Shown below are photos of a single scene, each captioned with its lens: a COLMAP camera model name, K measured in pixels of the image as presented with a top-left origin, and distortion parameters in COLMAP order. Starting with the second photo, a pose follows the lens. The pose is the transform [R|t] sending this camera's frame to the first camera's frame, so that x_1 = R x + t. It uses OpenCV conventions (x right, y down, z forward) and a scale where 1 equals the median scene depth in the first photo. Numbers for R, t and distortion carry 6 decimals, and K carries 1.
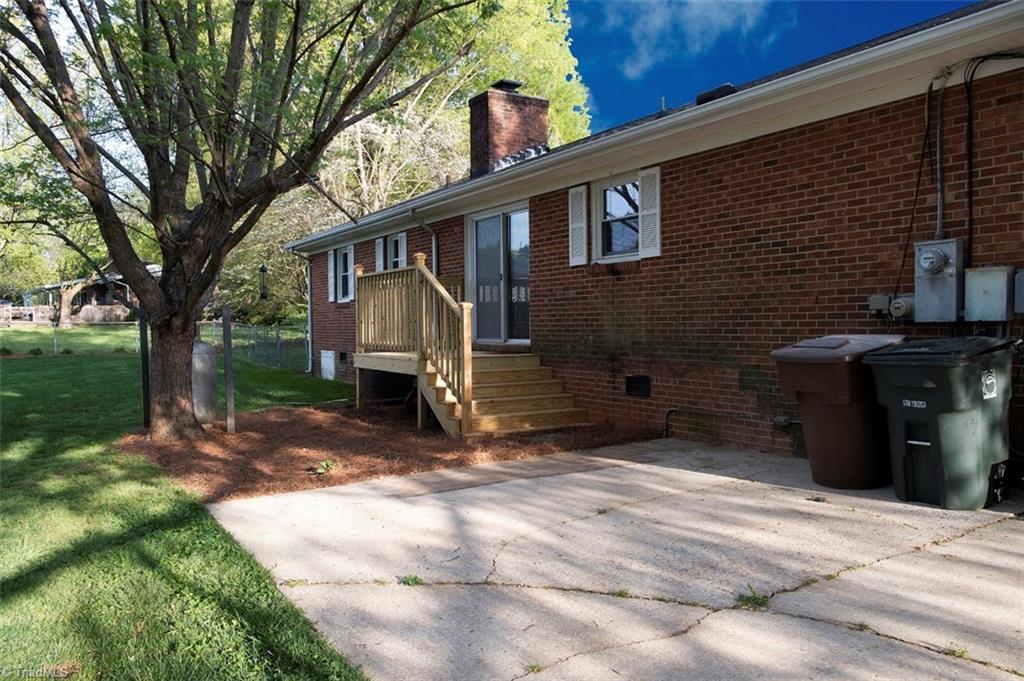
lens RADIAL K [[793.4, 0, 510.6], [0, 793.4, 338.3], [0, 0, 1]] dist [-0.021697, 0.003903]
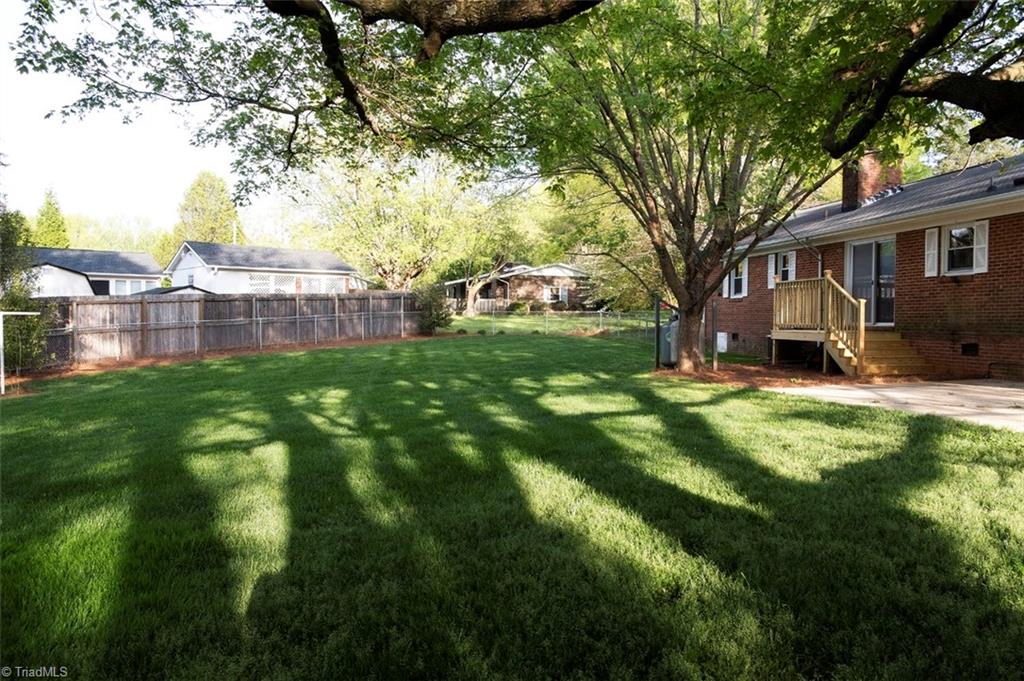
lens RADIAL K [[793.4, 0, 515.5], [0, 793.4, 348.1], [0, 0, 1]] dist [-0.021697, 0.003903]
pose [[0.934305, 0.025384, -0.355569, -0.136401], [-0.018279, 0.999561, 0.023327, 0.033551], [0.356005, -0.015295, 0.934359, -0.844390]]
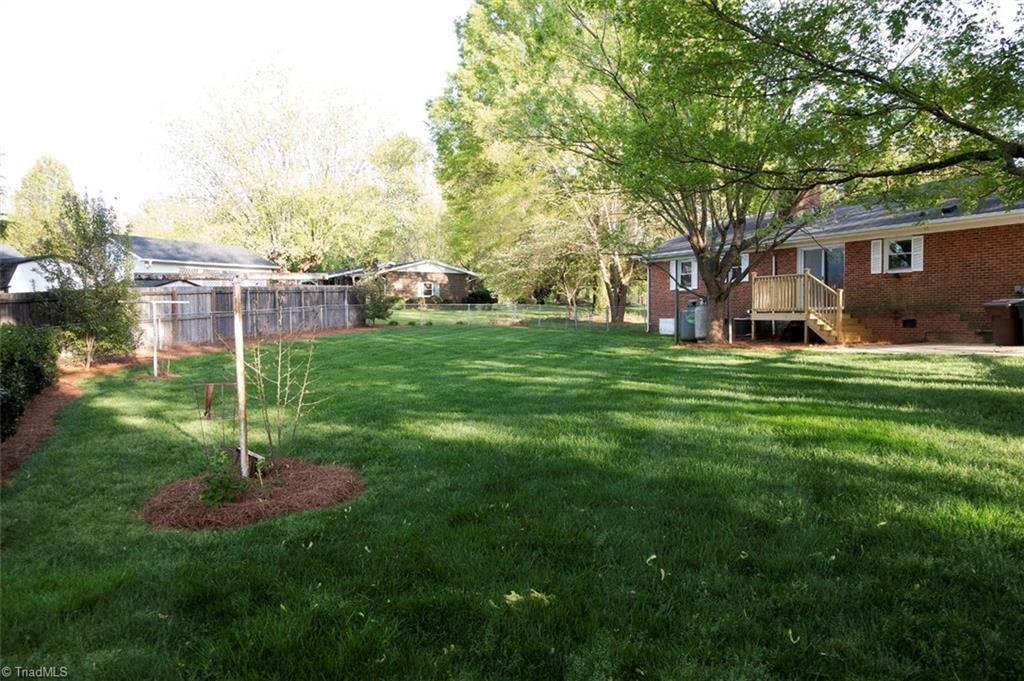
lens RADIAL K [[793.4, 0, 516.4], [0, 793.4, 341.3], [0, 0, 1]] dist [-0.021697, 0.003903]
pose [[0.996670, 0.006550, -0.081275, -0.800566], [-0.005323, 0.999869, 0.015309, 0.079298], [0.081365, -0.014825, 0.996574, -1.443117]]
